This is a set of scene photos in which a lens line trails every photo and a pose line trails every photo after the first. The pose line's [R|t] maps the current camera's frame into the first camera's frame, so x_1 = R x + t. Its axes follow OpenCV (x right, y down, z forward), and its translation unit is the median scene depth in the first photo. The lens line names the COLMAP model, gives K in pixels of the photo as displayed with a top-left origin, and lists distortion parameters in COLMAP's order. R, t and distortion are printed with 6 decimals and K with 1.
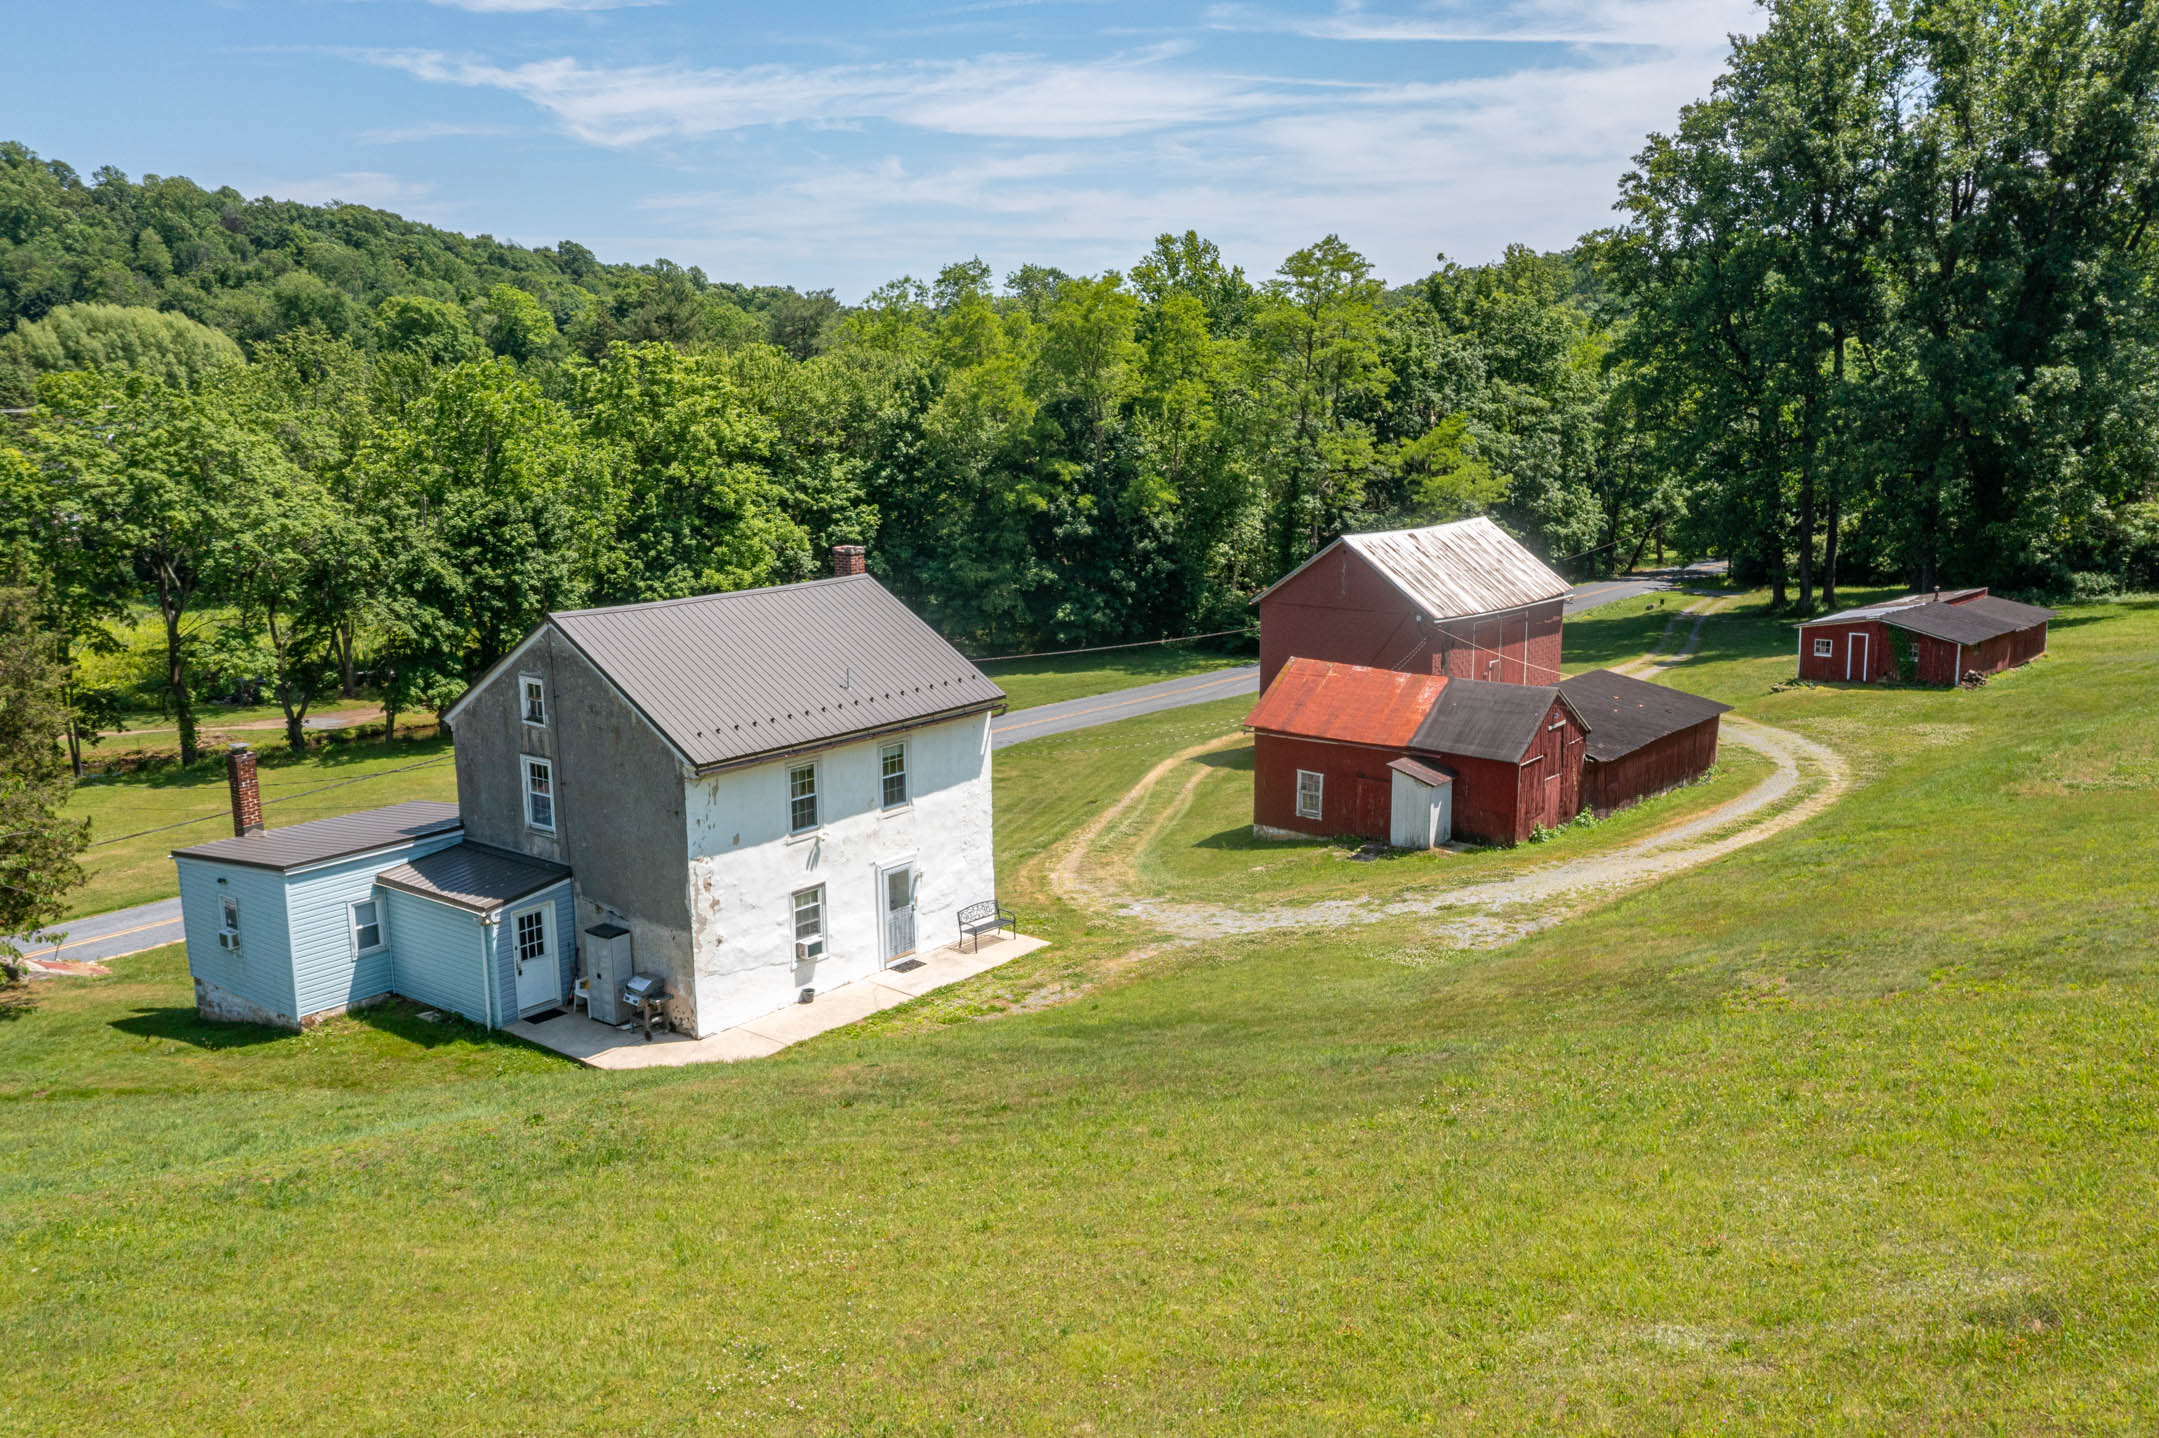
lens RADIAL K [[1767.2, 0, 1079.5], [0, 1767.2, 719.0], [0, 0, 1]] dist [-0.003036, -0.000436]
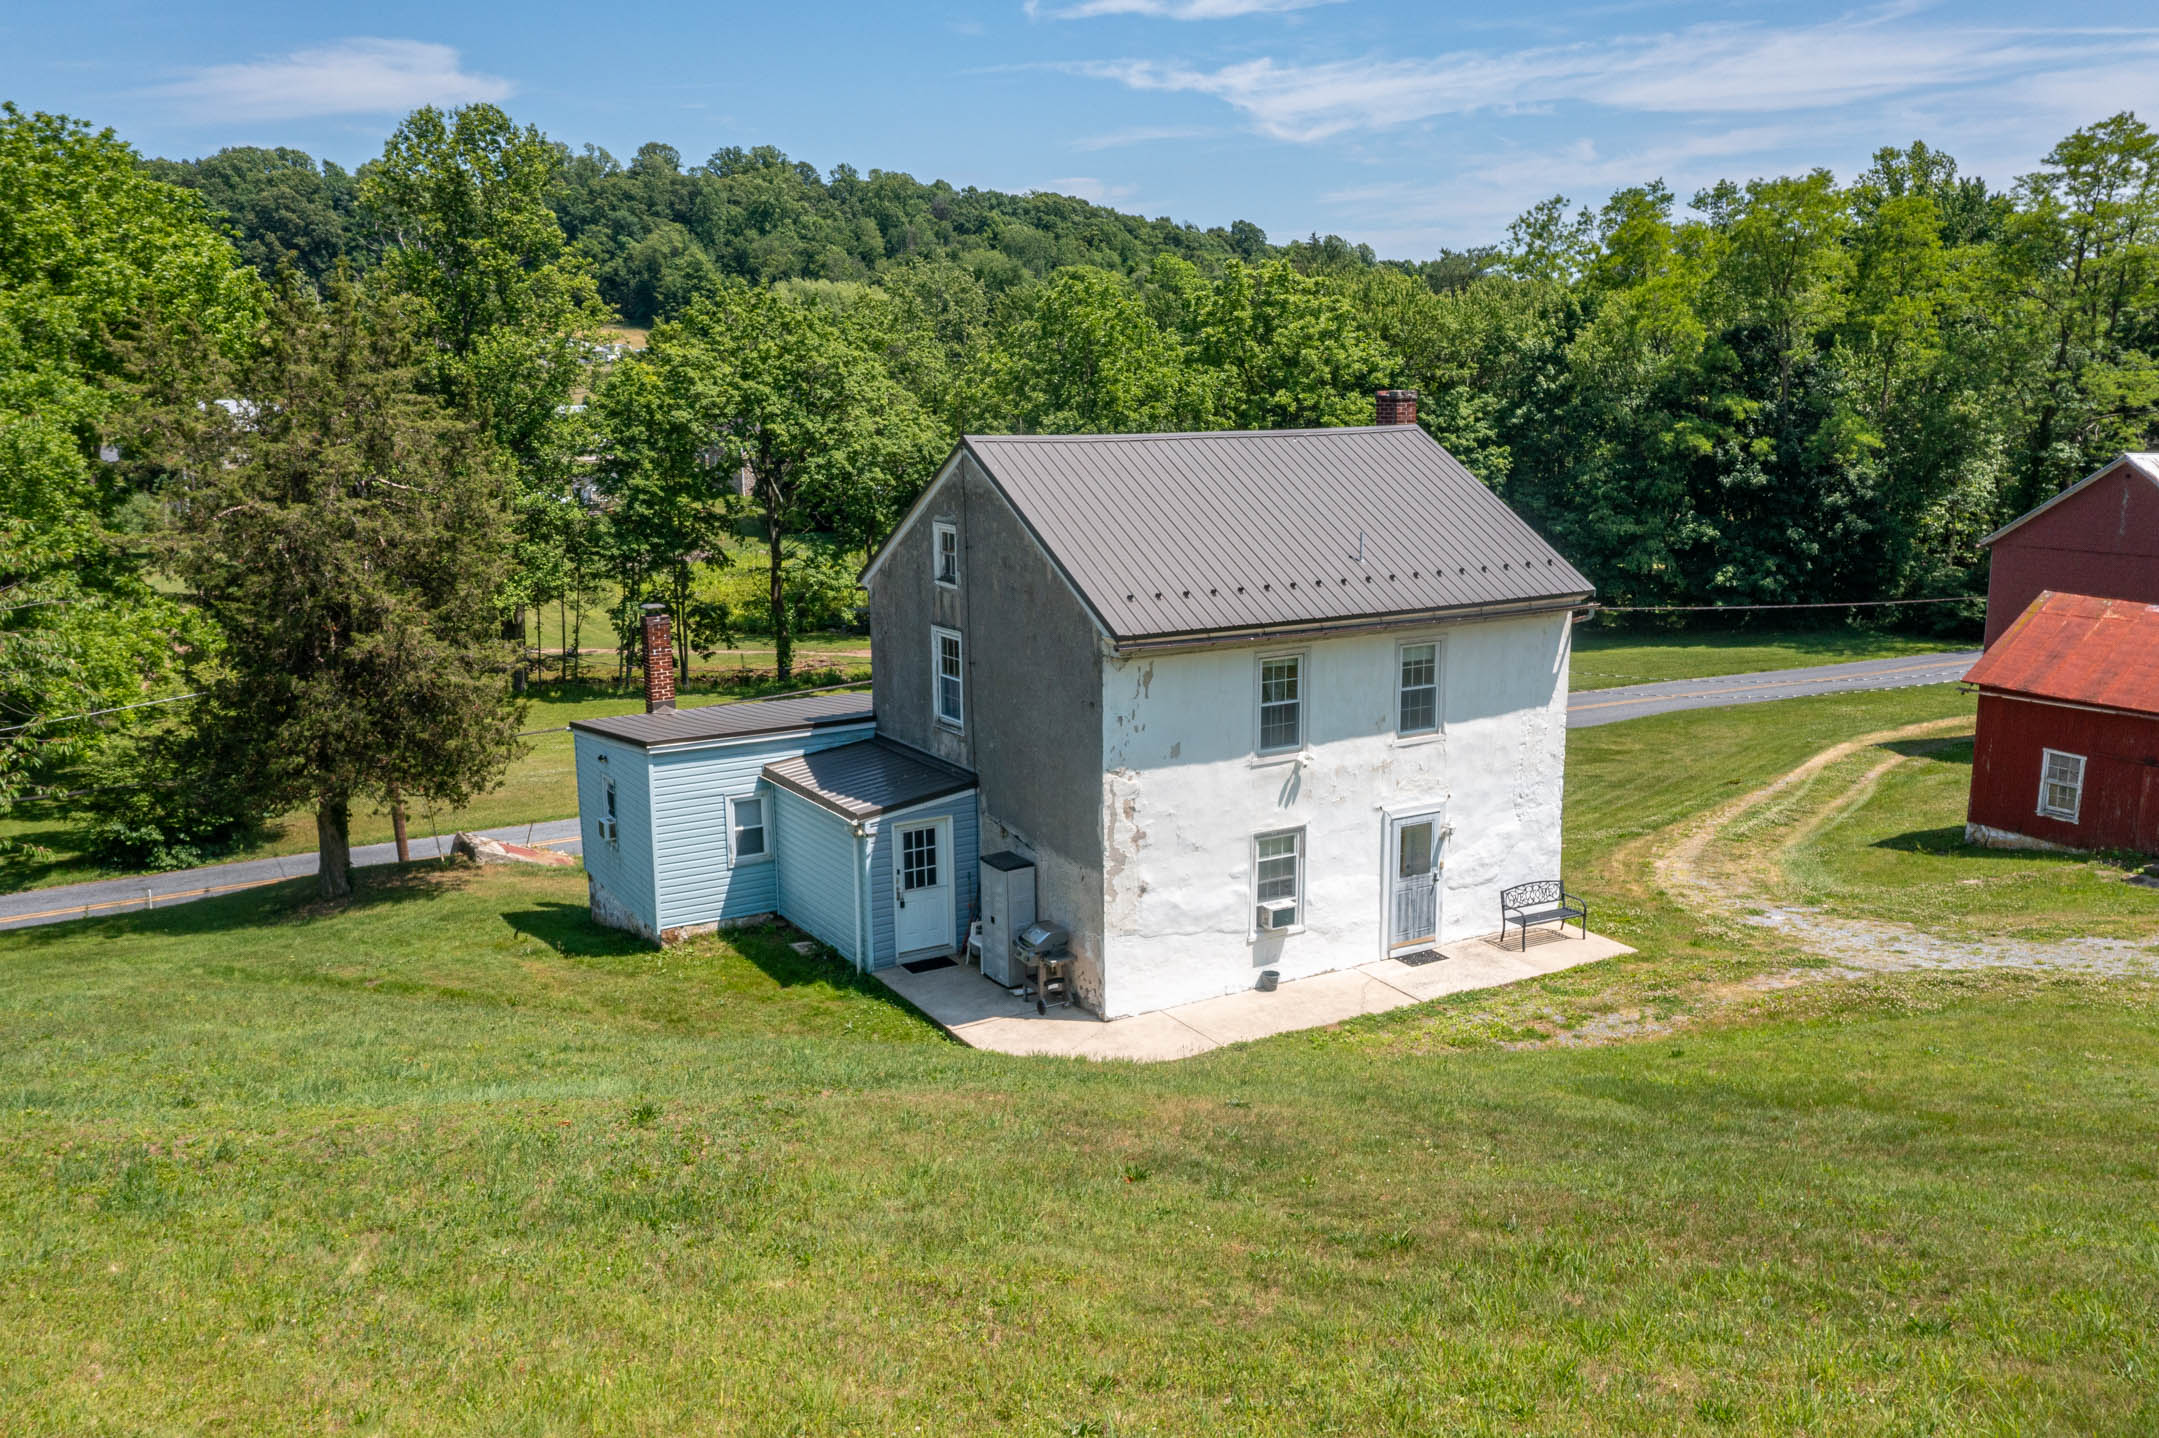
lens RADIAL K [[1741.9, 0, 1079.5], [0, 1741.9, 719.0], [0, 0, 1]] dist [-0.000978, 0.010407]
pose [[0.930802, 0.069857, -0.358788, 0.009208], [-0.068920, 0.997503, 0.015417, 0.019326], [0.358969, 0.010377, 0.933292, 0.133745]]
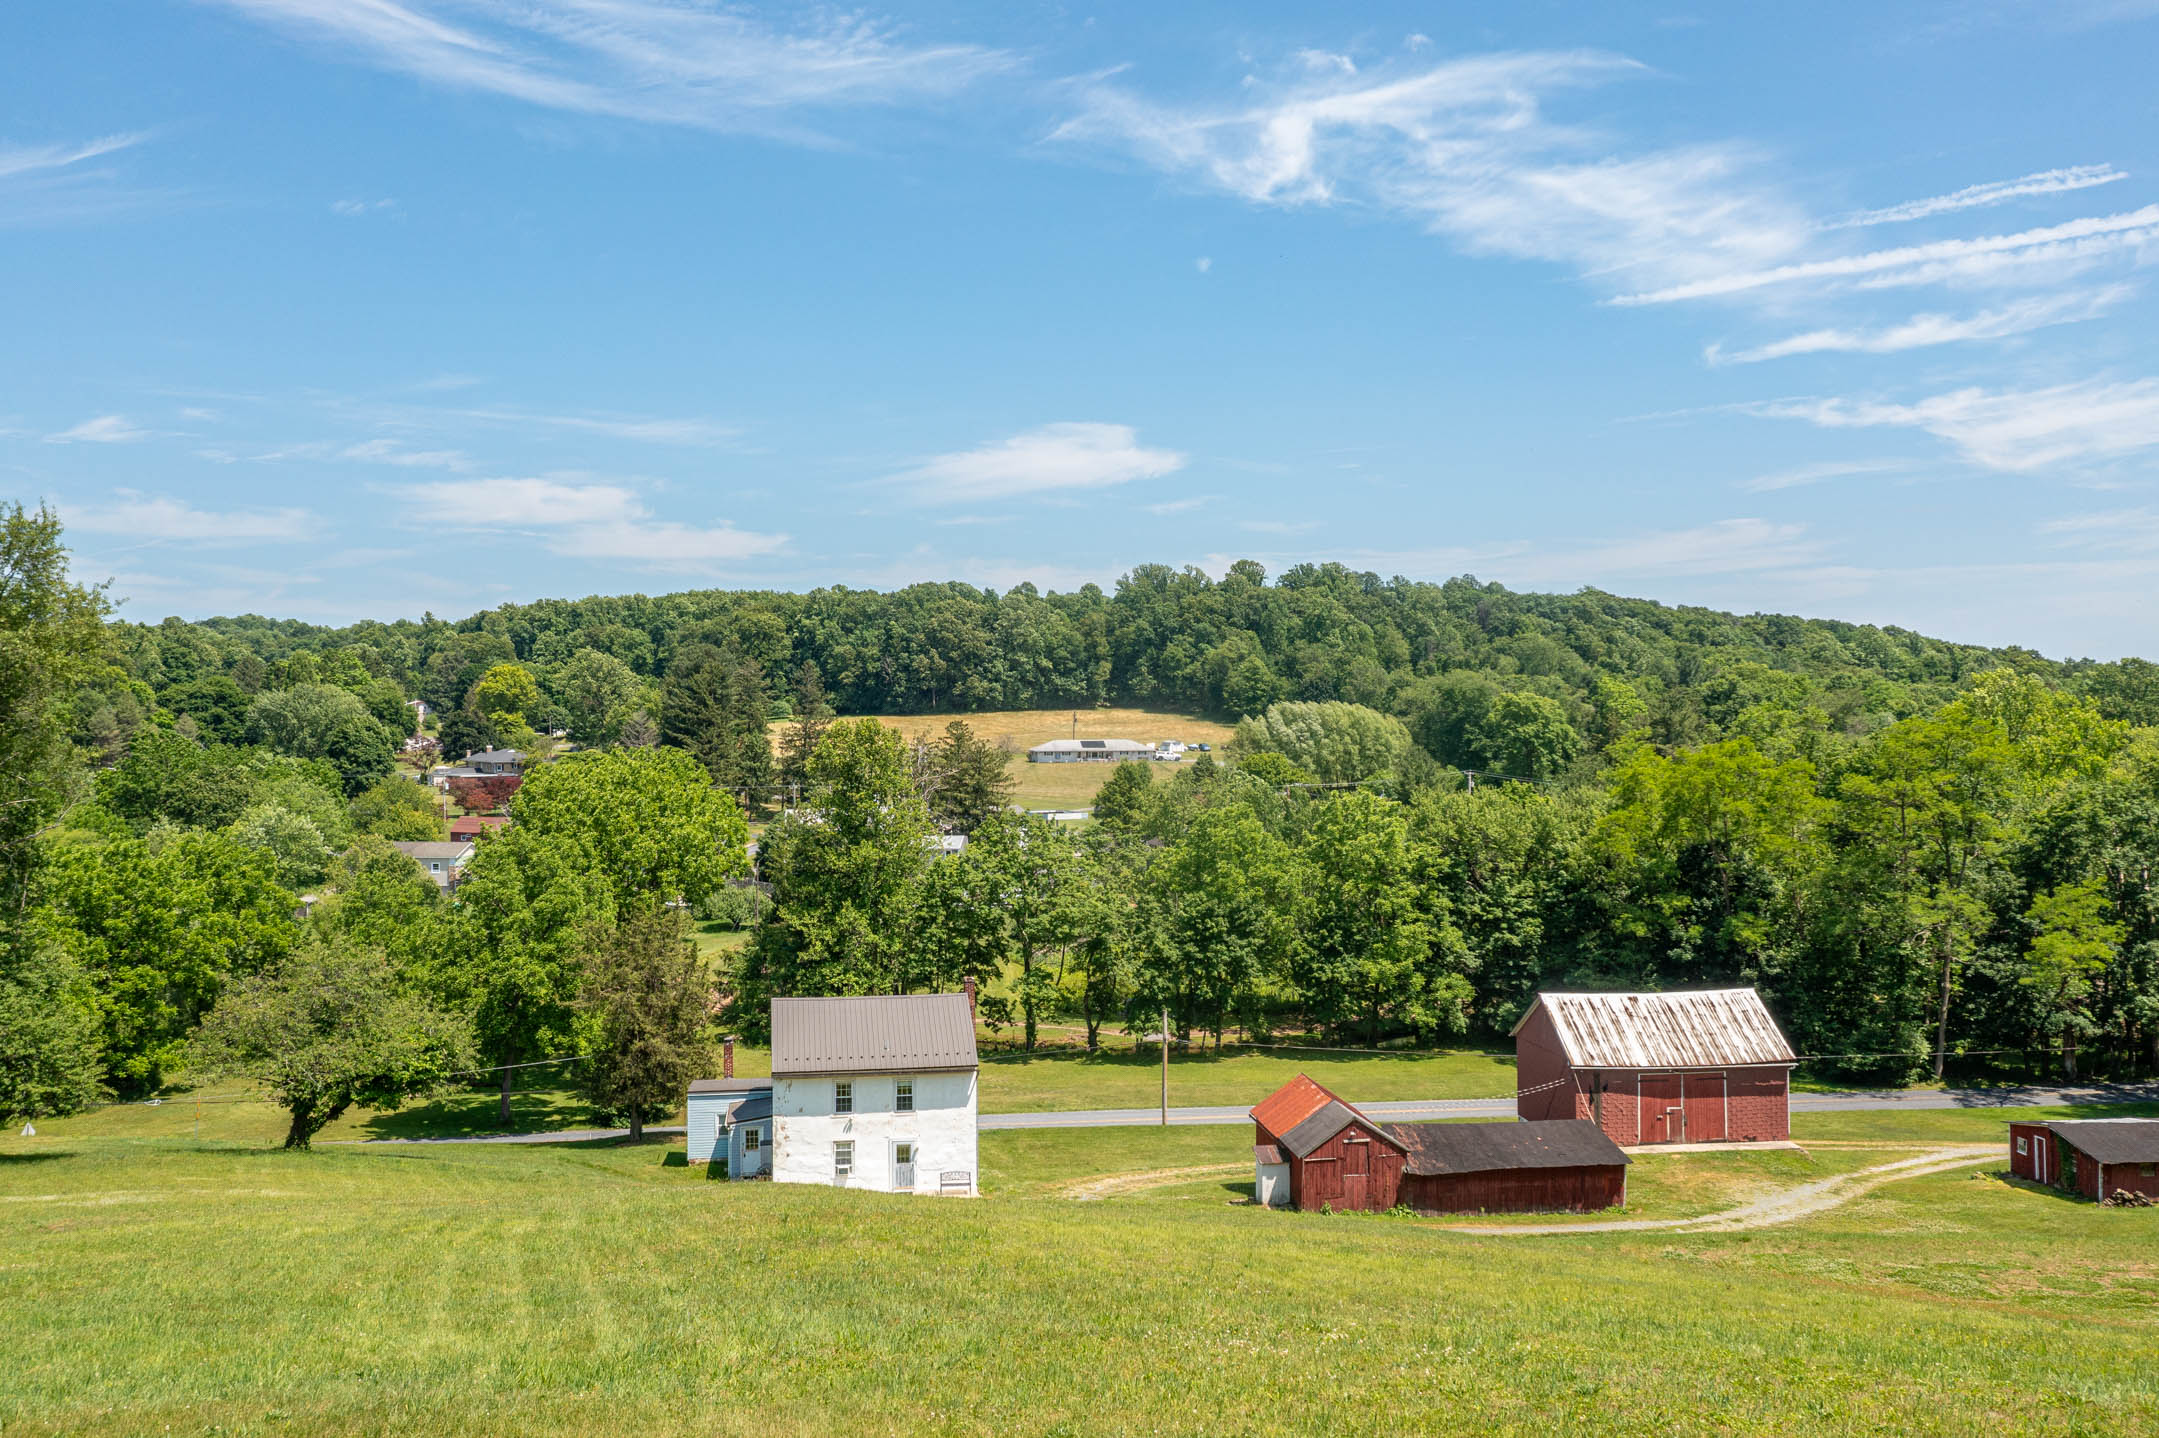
lens RADIAL K [[1835.8, 0, 1081.9], [0, 1835.8, 799.3], [0, 0, 1]] dist [0.006525, 0.008022]
pose [[0.710736, 0.039211, -0.702365, 0.681499], [-0.130073, 0.988554, -0.076436, -0.077114], [0.691328, 0.145685, 0.707701, -0.182539]]
